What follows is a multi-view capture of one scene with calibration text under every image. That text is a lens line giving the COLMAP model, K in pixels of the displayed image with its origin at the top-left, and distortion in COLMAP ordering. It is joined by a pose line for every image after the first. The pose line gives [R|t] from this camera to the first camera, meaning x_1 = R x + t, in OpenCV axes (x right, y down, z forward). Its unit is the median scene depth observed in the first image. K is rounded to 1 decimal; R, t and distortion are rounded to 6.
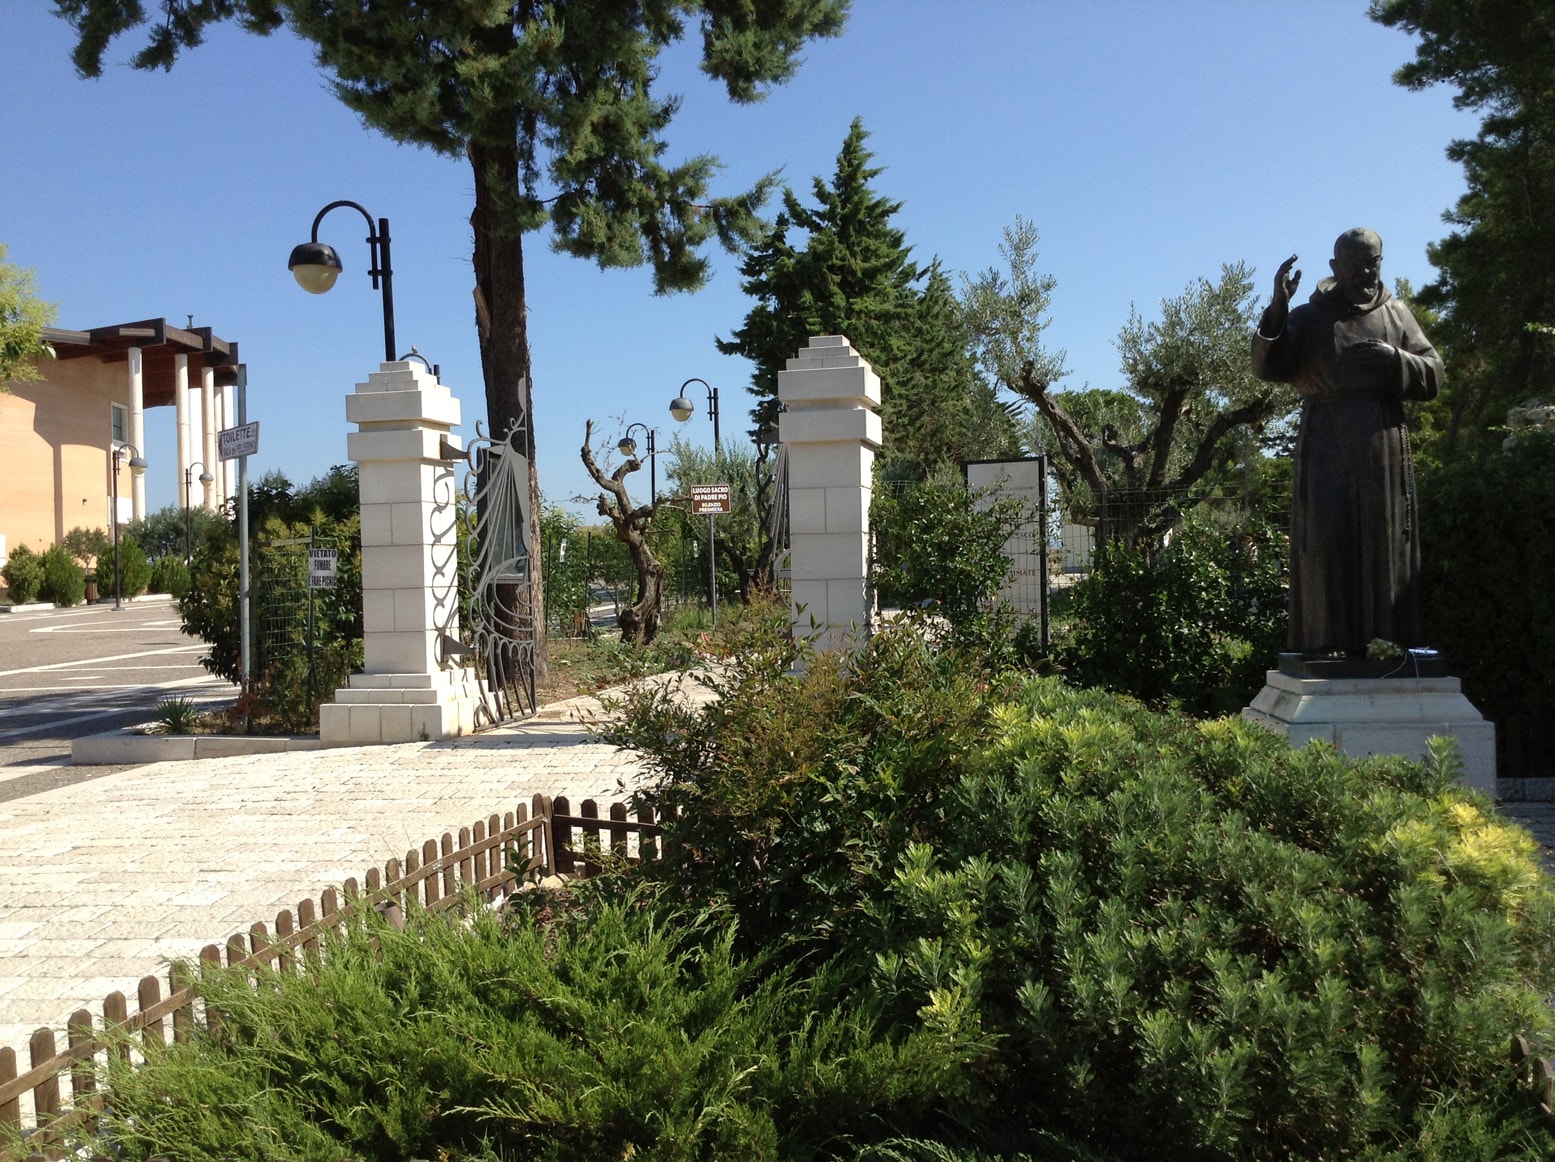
lens RADIAL K [[1344.3, 0, 836.4], [0, 1344.3, 580.7], [0, 0, 1]] dist [0.113506, -0.227800]
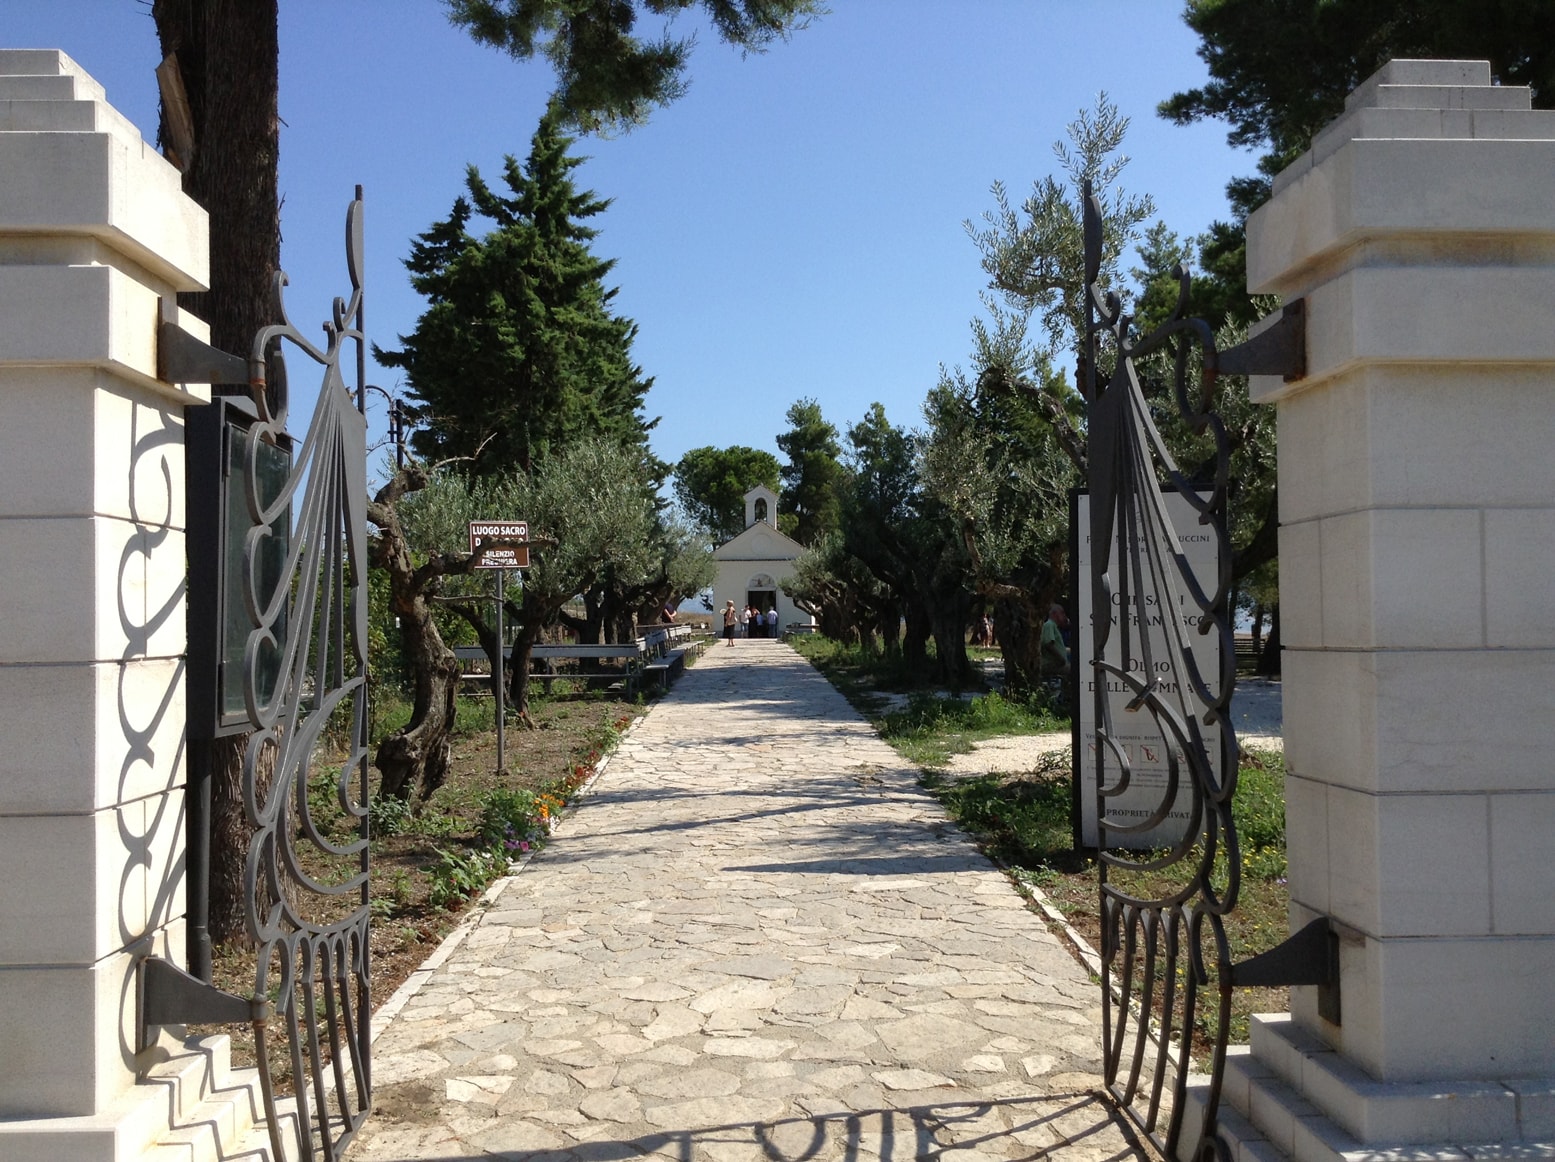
lens RADIAL K [[1328.1, 0, 777.5], [0, 1328.1, 581.0], [0, 0, 1]] dist [0.152050, -0.291517]
pose [[0.965177, 0.019776, 0.260850, -0.073276], [-0.008666, 0.999008, -0.043672, -0.010042], [-0.261455, 0.039891, 0.964391, 0.208725]]
